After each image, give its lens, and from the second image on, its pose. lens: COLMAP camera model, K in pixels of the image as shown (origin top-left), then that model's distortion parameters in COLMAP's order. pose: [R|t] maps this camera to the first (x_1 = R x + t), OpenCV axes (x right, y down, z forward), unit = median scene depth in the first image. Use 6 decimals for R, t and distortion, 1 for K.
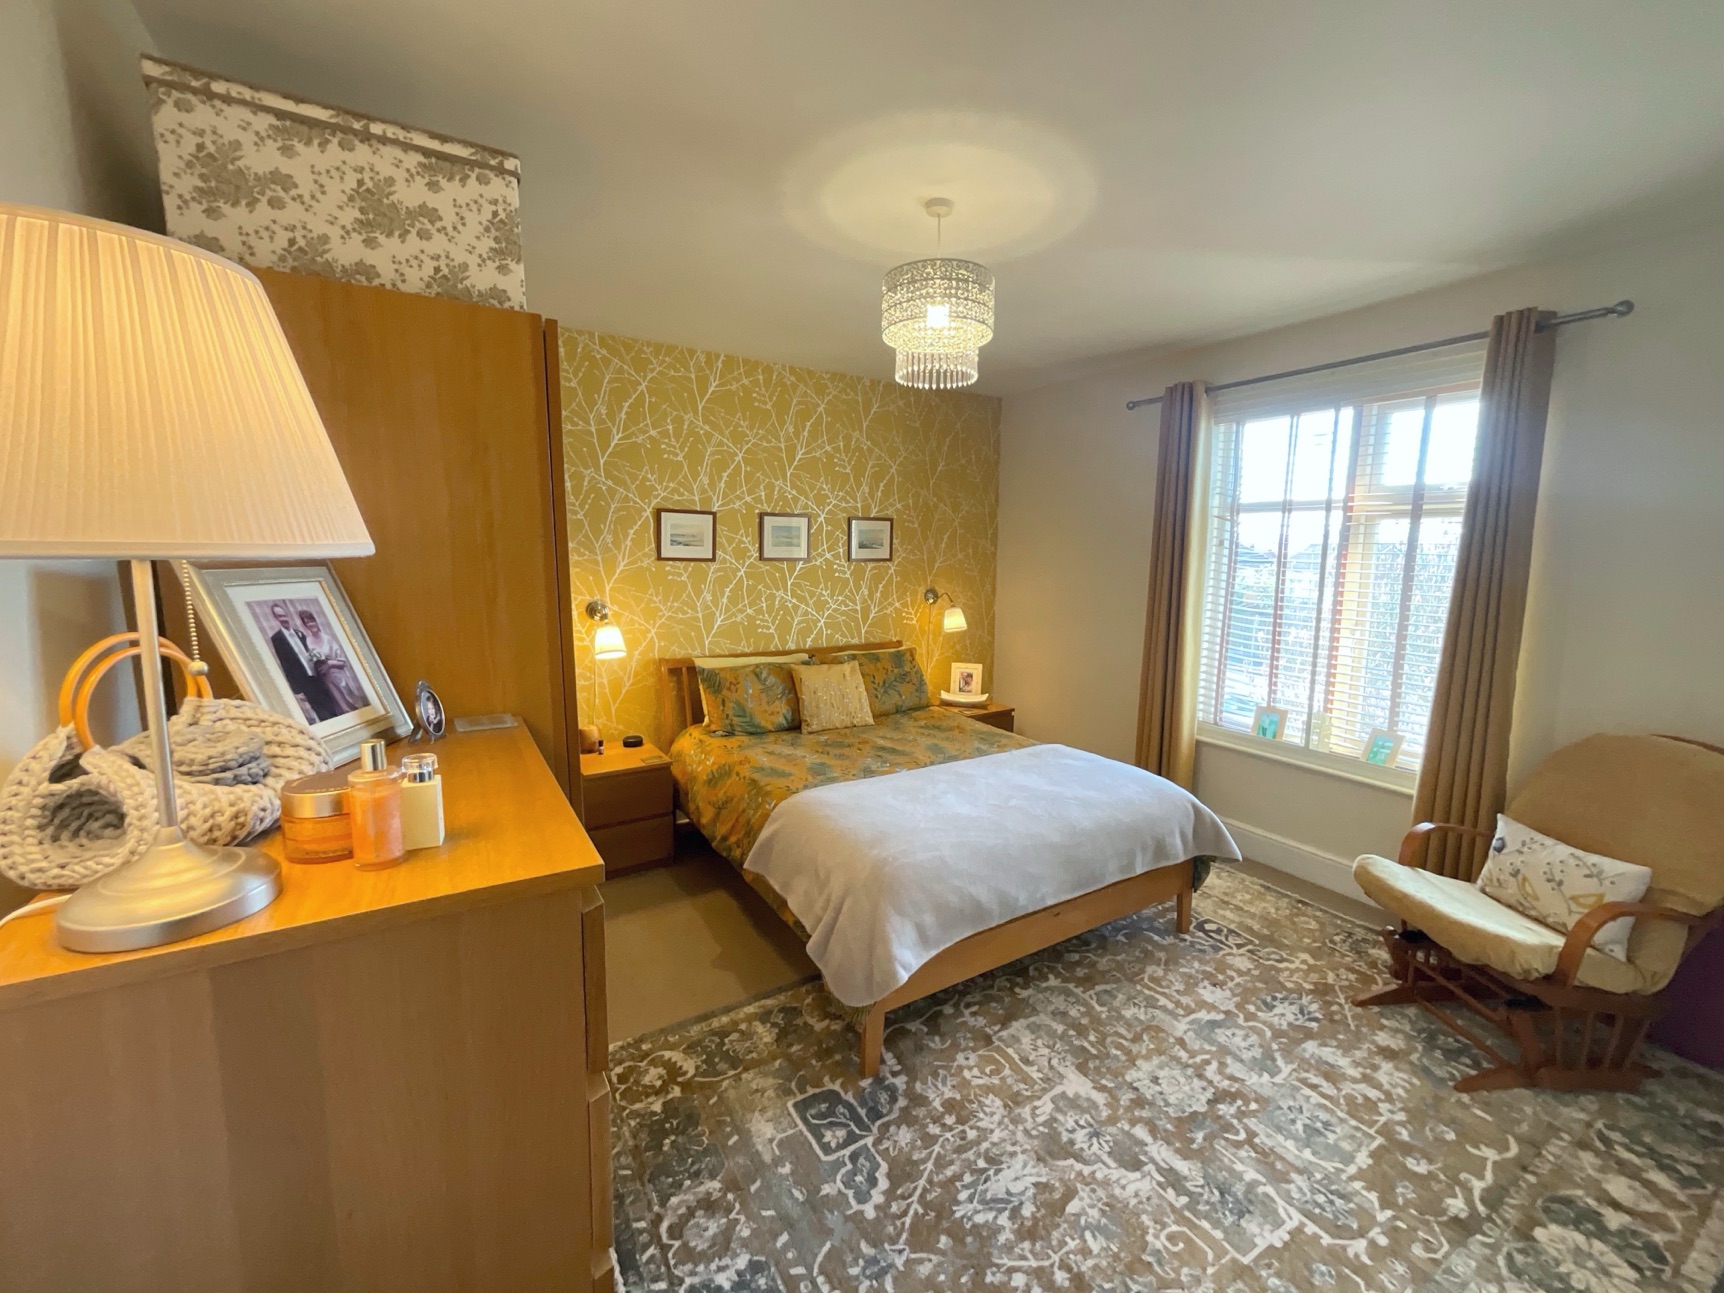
lens RADIAL K [[698.5, 0, 865.3], [0, 698.5, 643.9], [0, 0, 1]] dist [-0.007092, 0.002030]
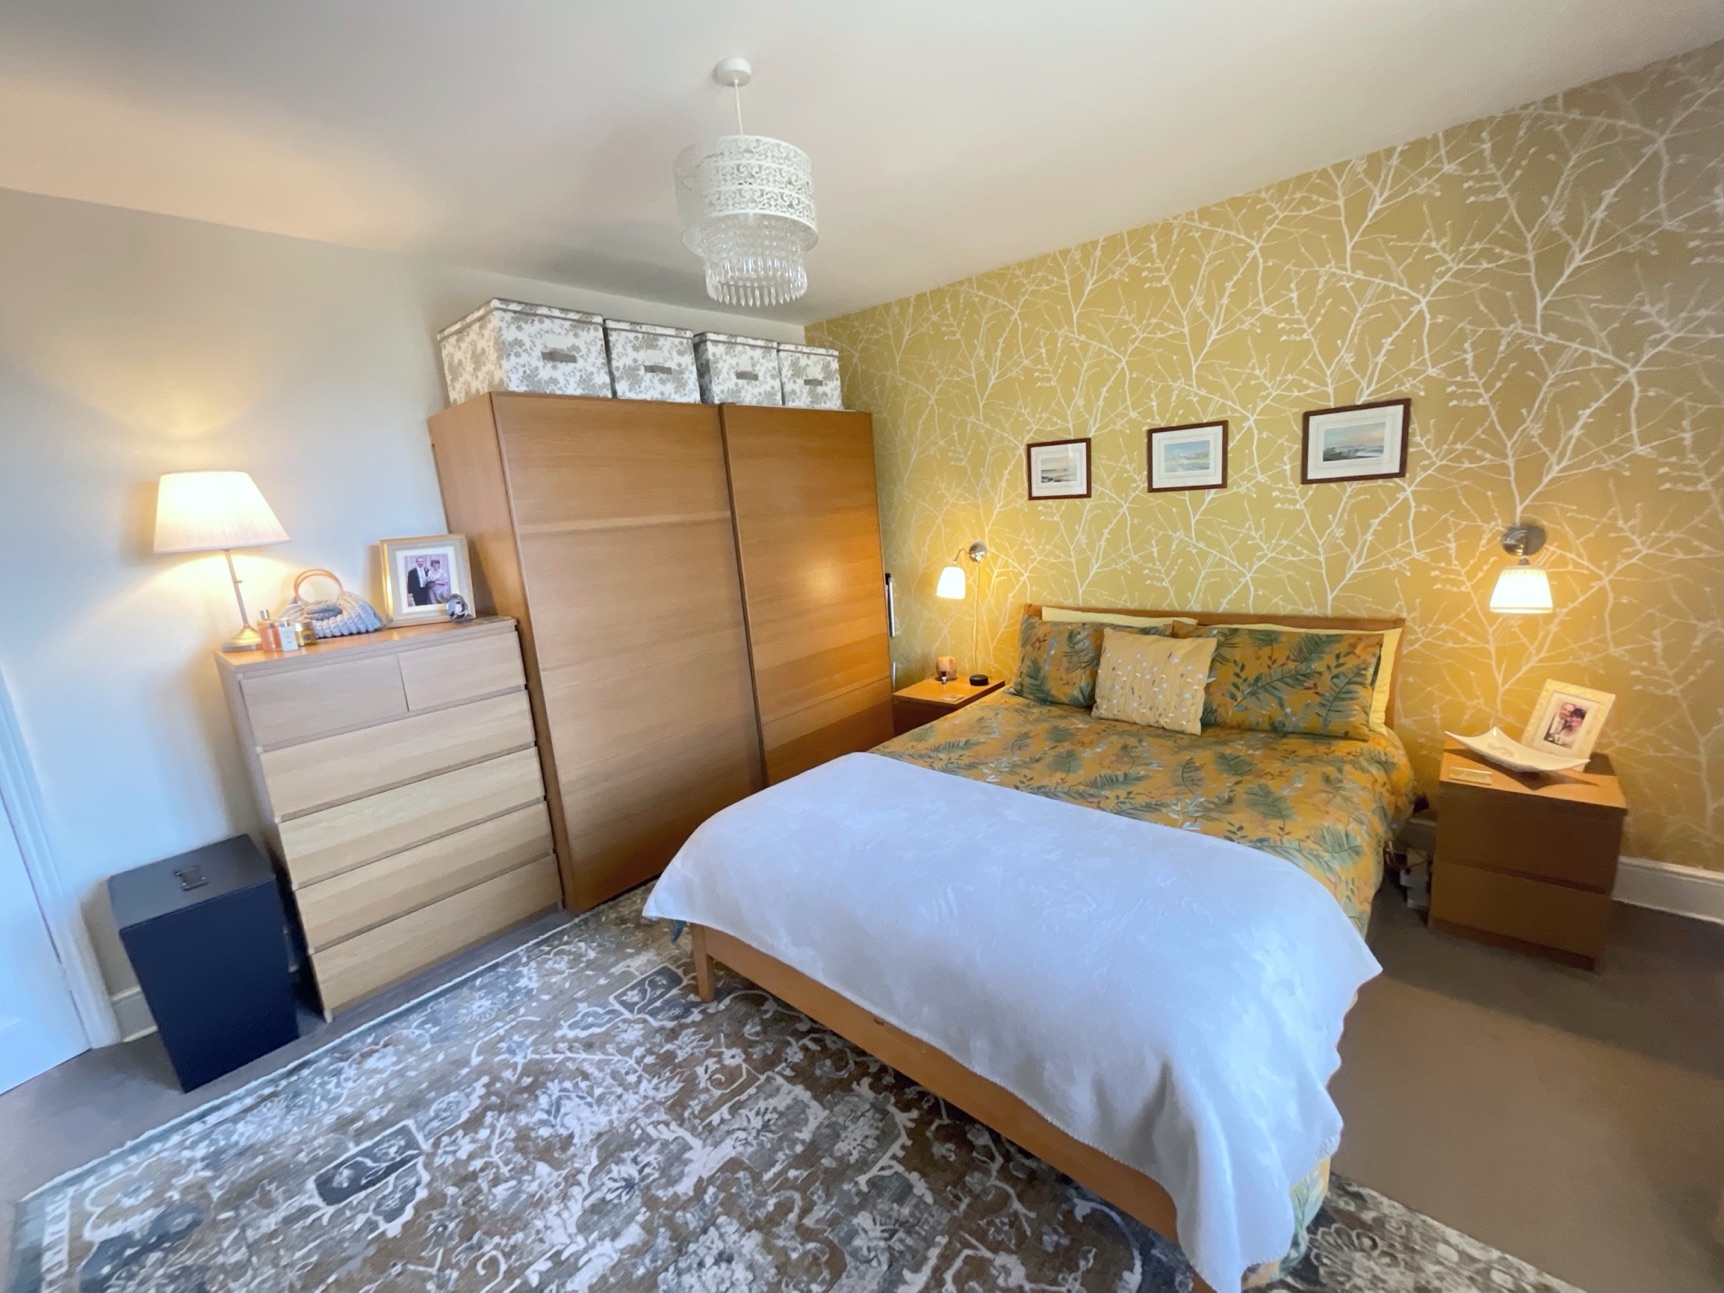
lens RADIAL K [[698.5, 0, 857.5], [0, 698.5, 643.0], [0, 0, 1]] dist [-0.007092, 0.002030]
pose [[0.280077, 0.157128, -0.947031, 0.889670], [-0.050420, 0.987560, 0.148942, -0.090770], [0.958653, 0.006034, 0.284515, 0.800008]]
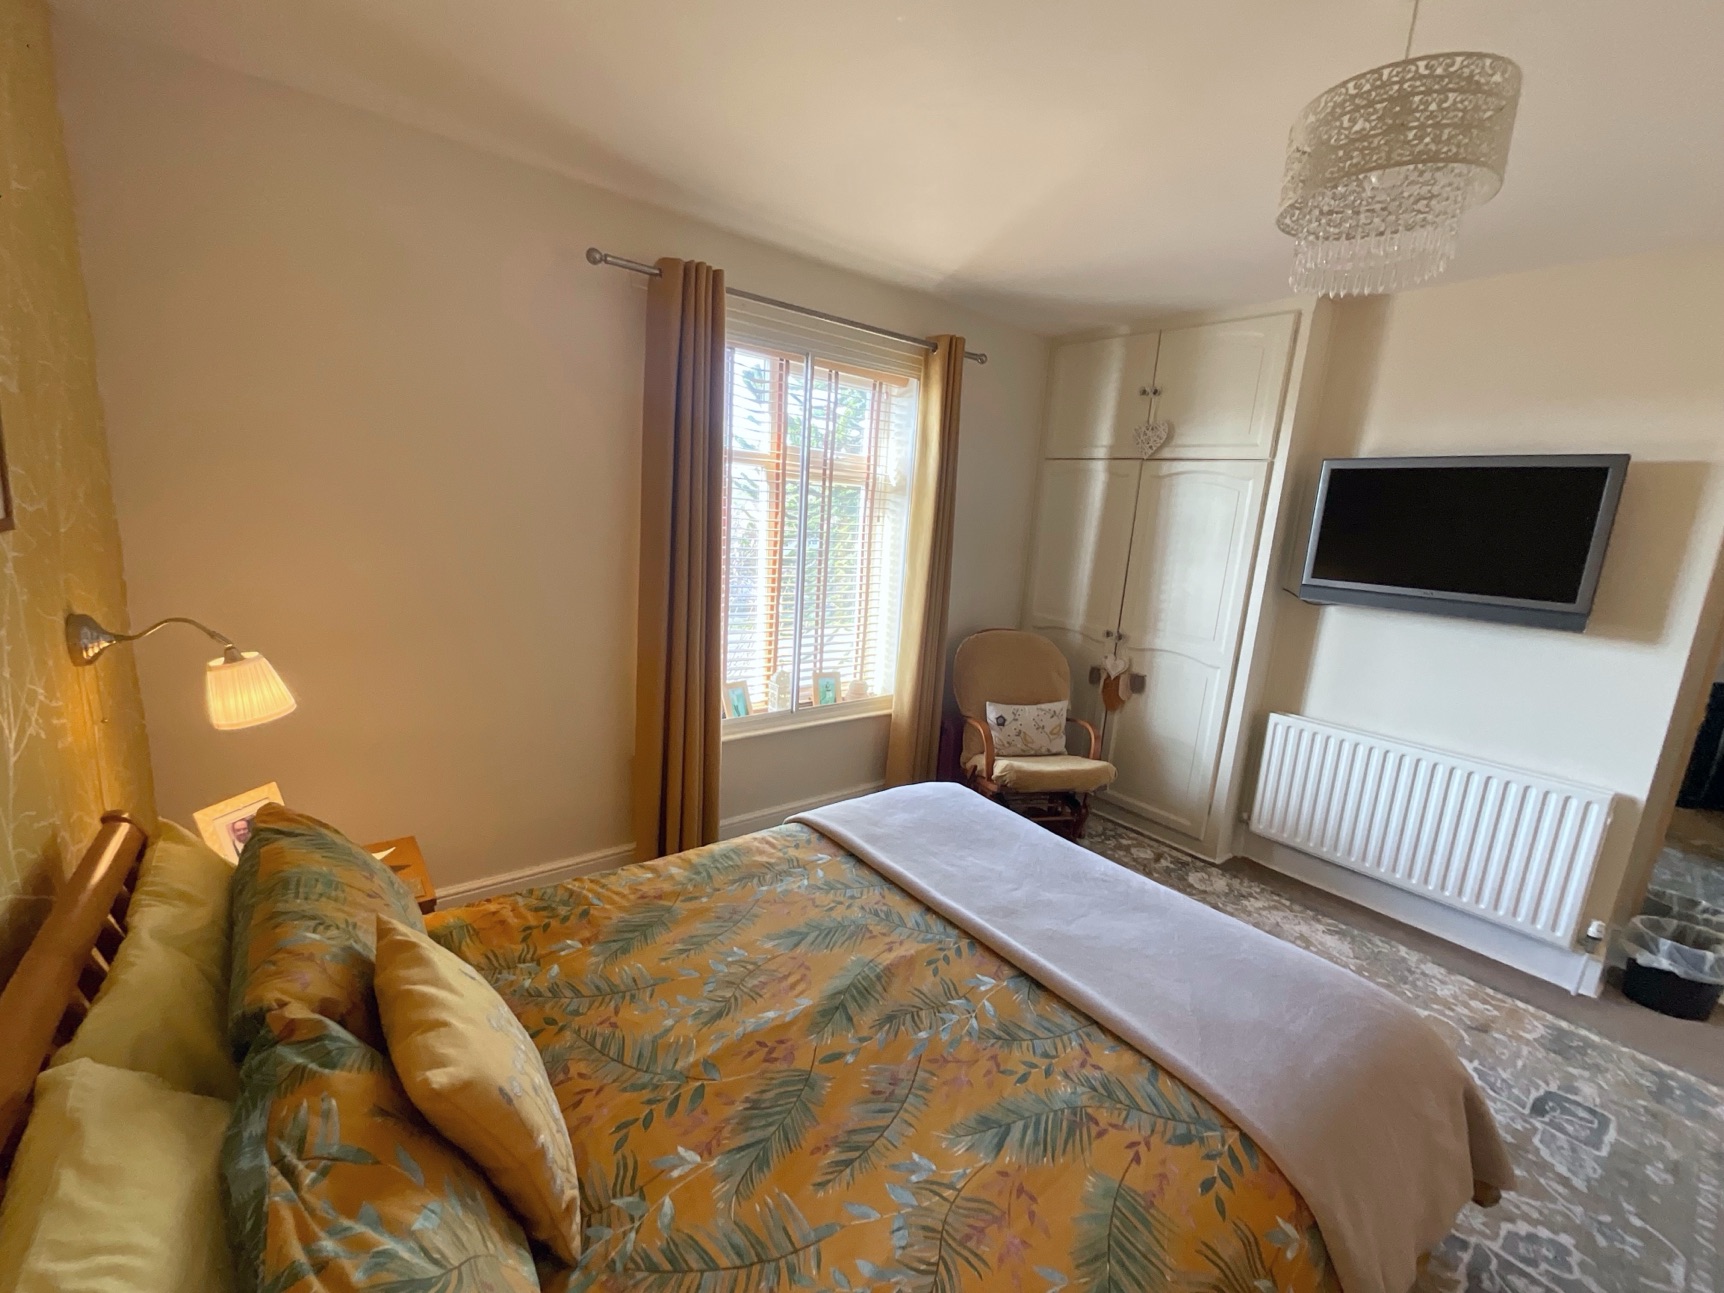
lens RADIAL K [[698.5, 0, 863.7], [0, 698.5, 639.0], [0, 0, 1]] dist [-0.007092, 0.002030]
pose [[-0.114080, -0.197748, 0.973592, -0.467471], [0.072127, 0.975755, 0.206639, -0.208407], [-0.990850, 0.093796, -0.097051, 1.390539]]
